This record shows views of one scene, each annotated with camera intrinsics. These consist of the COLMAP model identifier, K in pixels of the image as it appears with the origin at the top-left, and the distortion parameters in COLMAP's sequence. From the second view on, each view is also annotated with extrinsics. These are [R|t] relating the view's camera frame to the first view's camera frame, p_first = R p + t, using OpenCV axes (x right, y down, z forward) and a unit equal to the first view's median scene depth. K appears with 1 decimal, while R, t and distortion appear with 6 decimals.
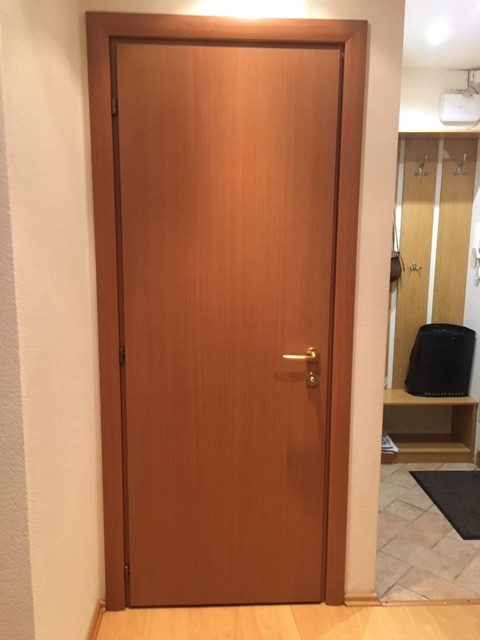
lens RADIAL K [[548.2, 0, 235.8], [0, 548.2, 319.6], [0, 0, 1]] dist [0.068078, -0.087105]
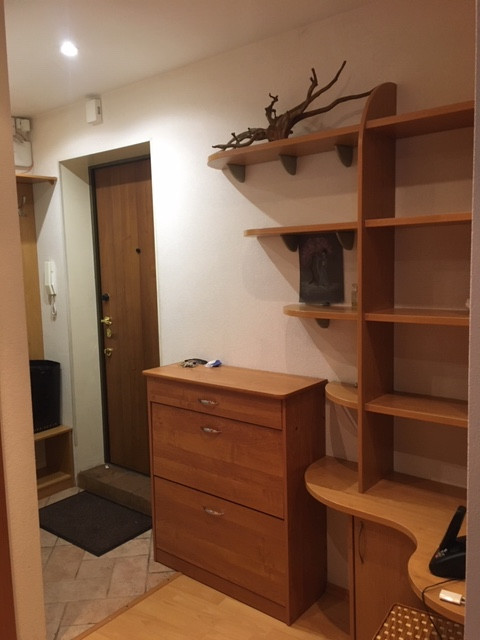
lens RADIAL K [[548.2, 0, 239.6], [0, 548.2, 320.7], [0, 0, 1]] dist [0.068078, -0.087105]
pose [[0.662509, -0.109124, 0.741063, -0.148895], [0.153797, 0.988070, 0.008002, -0.018190], [-0.733095, 0.108672, 0.671388, 0.037734]]
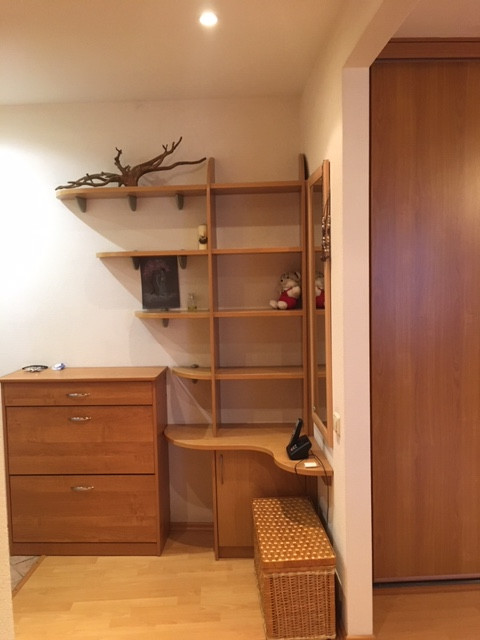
lens RADIAL K [[548.2, 0, 237.8], [0, 548.2, 320.4], [0, 0, 1]] dist [0.068078, -0.087105]
pose [[0.097825, -0.098874, 0.990280, -0.548914], [0.187068, 0.979142, 0.079282, -0.056626], [-0.977464, 0.177494, 0.114281, 0.240549]]
